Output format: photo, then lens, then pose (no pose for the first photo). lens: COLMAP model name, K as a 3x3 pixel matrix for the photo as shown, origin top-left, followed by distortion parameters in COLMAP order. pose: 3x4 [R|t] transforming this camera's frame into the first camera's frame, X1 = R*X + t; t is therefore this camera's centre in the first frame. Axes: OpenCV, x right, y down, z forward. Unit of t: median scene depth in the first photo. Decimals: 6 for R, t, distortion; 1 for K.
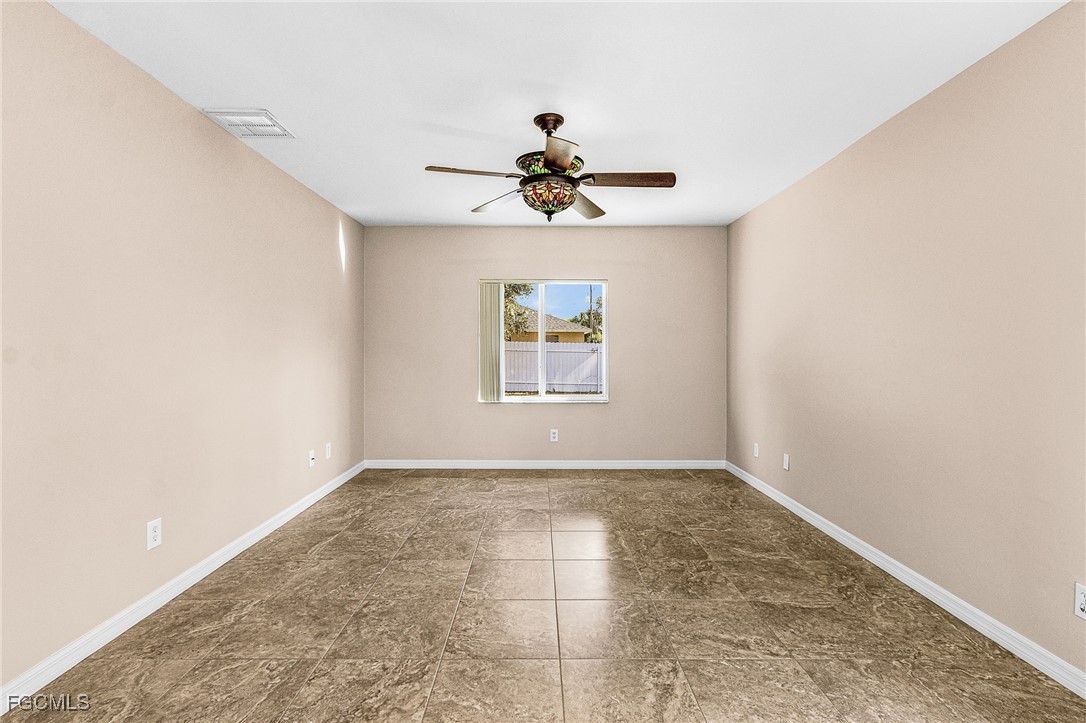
lens RADIAL K [[495.2, 0, 543.0], [0, 495.2, 361.5], [0, 0, 1]] dist [-0.000725, -0.001001]
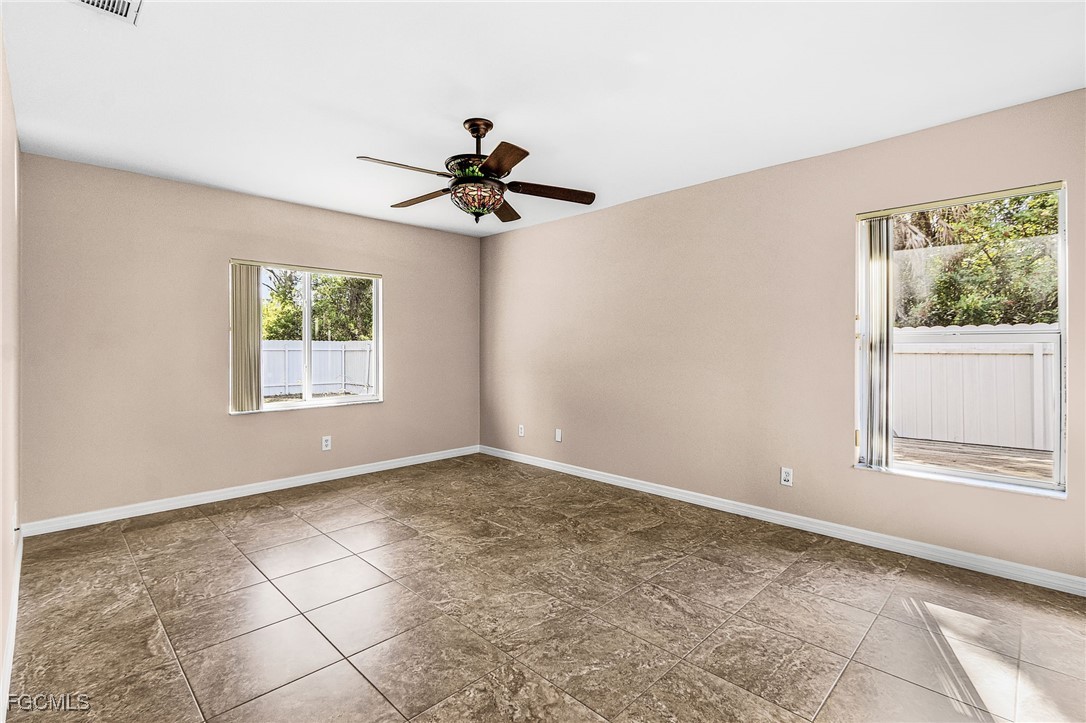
lens RADIAL K [[500.3, 0, 537.0], [0, 500.3, 345.5], [0, 0, 1]] dist [-0.001781, -0.000232]
pose [[0.715881, -0.001319, 0.698221, -0.605362], [0.019204, 0.999657, -0.017801, -0.004516], [-0.697958, 0.026152, 0.715661, 0.163077]]
